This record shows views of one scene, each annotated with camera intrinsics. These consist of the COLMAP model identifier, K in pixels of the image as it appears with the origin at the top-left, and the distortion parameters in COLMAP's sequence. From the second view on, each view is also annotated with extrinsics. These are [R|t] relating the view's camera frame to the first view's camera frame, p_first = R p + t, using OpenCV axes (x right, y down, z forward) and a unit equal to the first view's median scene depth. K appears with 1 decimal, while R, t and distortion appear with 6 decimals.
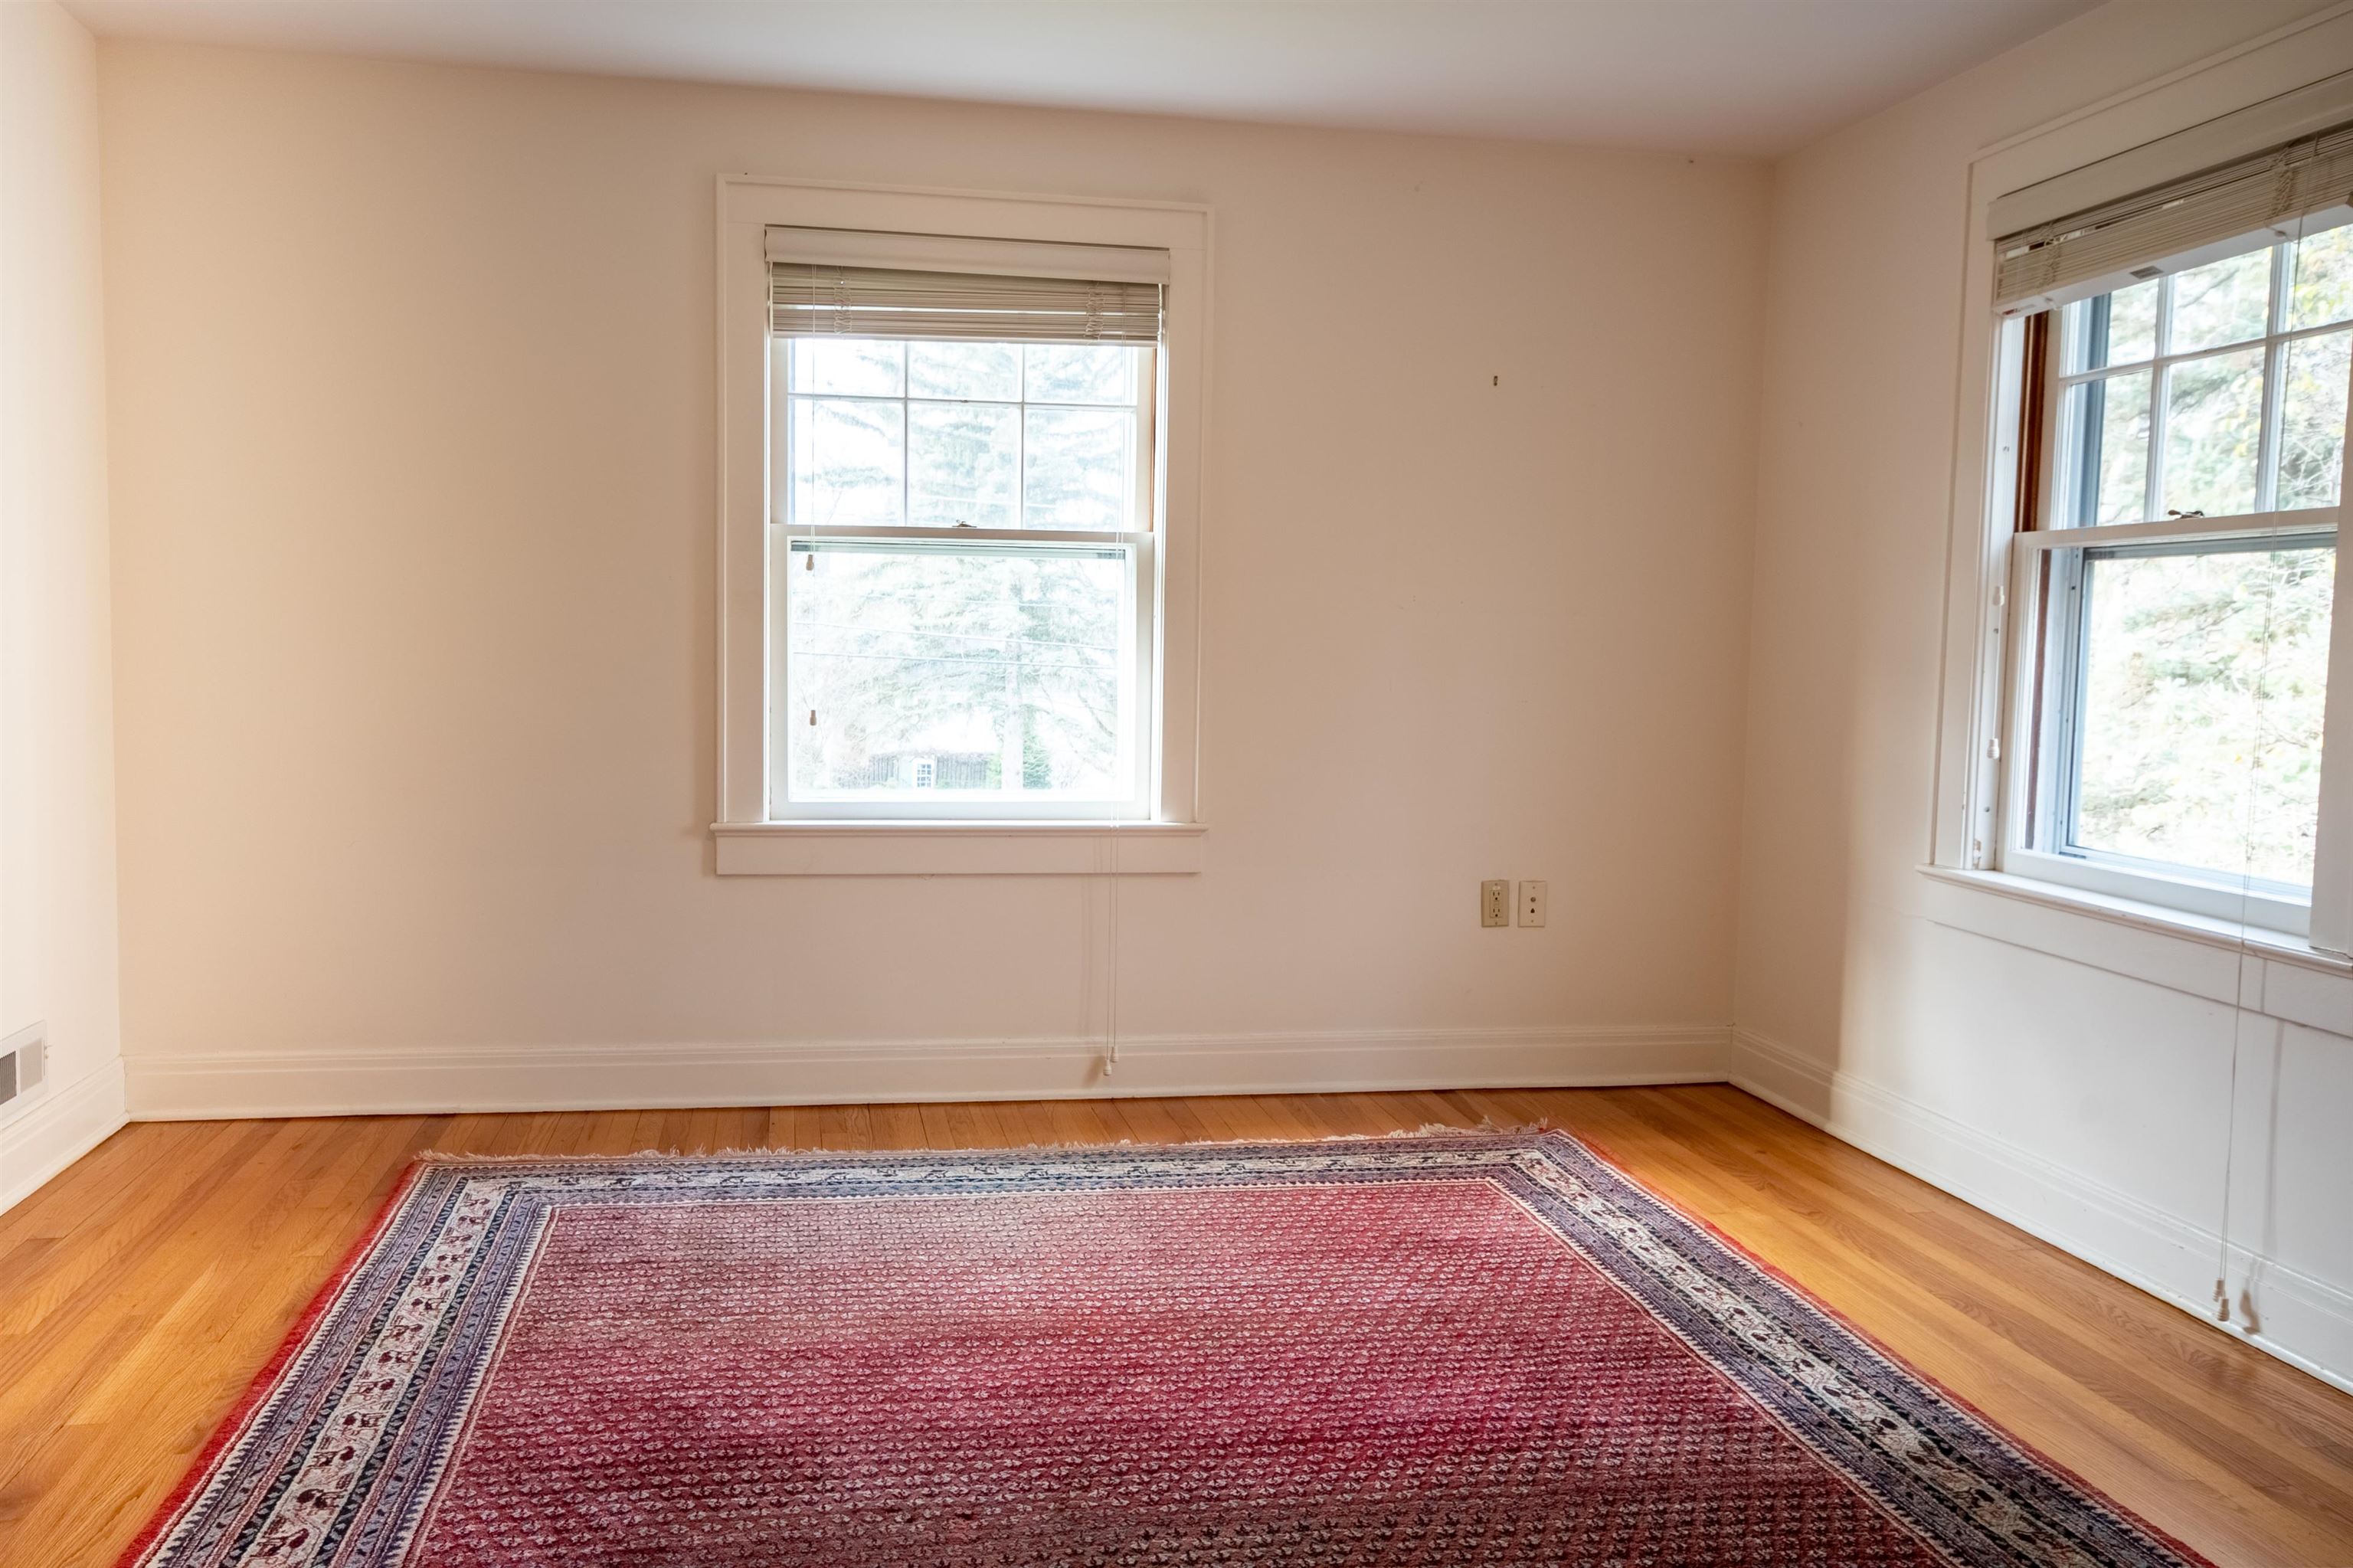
lens RADIAL K [[2031.0, 0, 1213.8], [0, 2031.0, 803.3], [0, 0, 1]] dist [-0.015027, 0.021462]
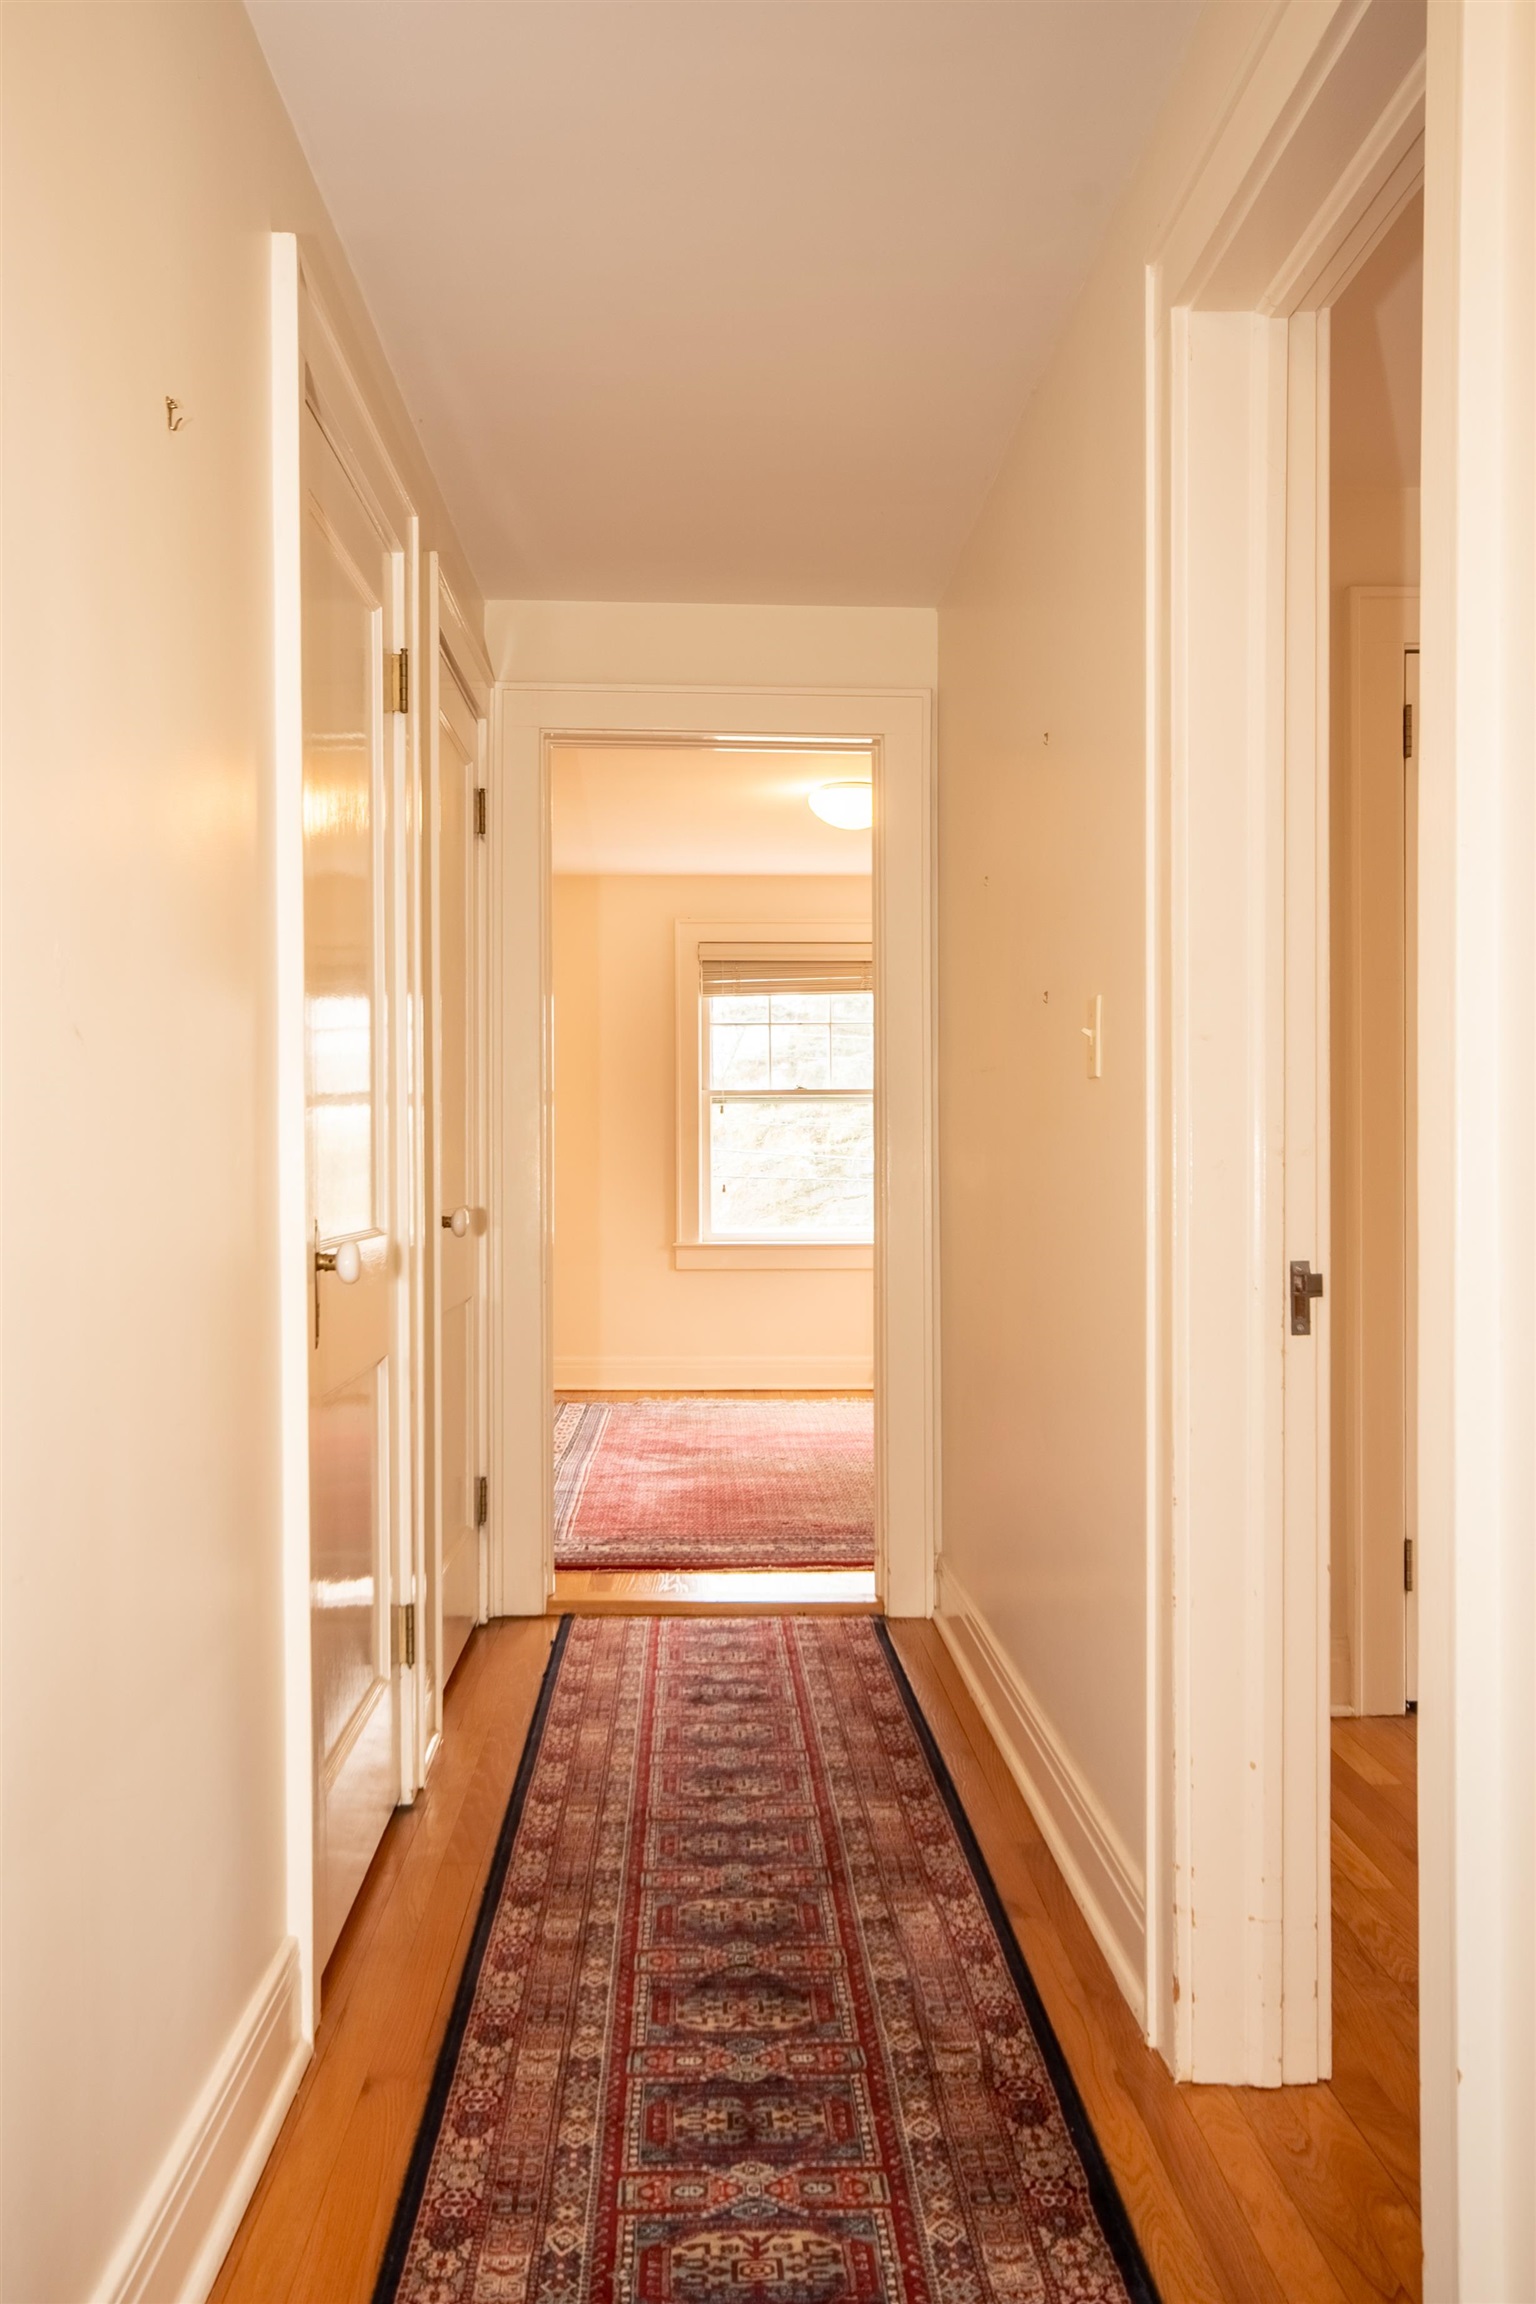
lens RADIAL K [[2204.3, 0, 769.3], [0, 2204.3, 1152.2], [0, 0, 1]] dist [0.080502, 0.000000]
pose [[0.985235, -0.024438, -0.169454, 0.205008], [0.009594, 0.996086, -0.087872, 0.109675], [0.170939, 0.084949, 0.981613, -1.072916]]
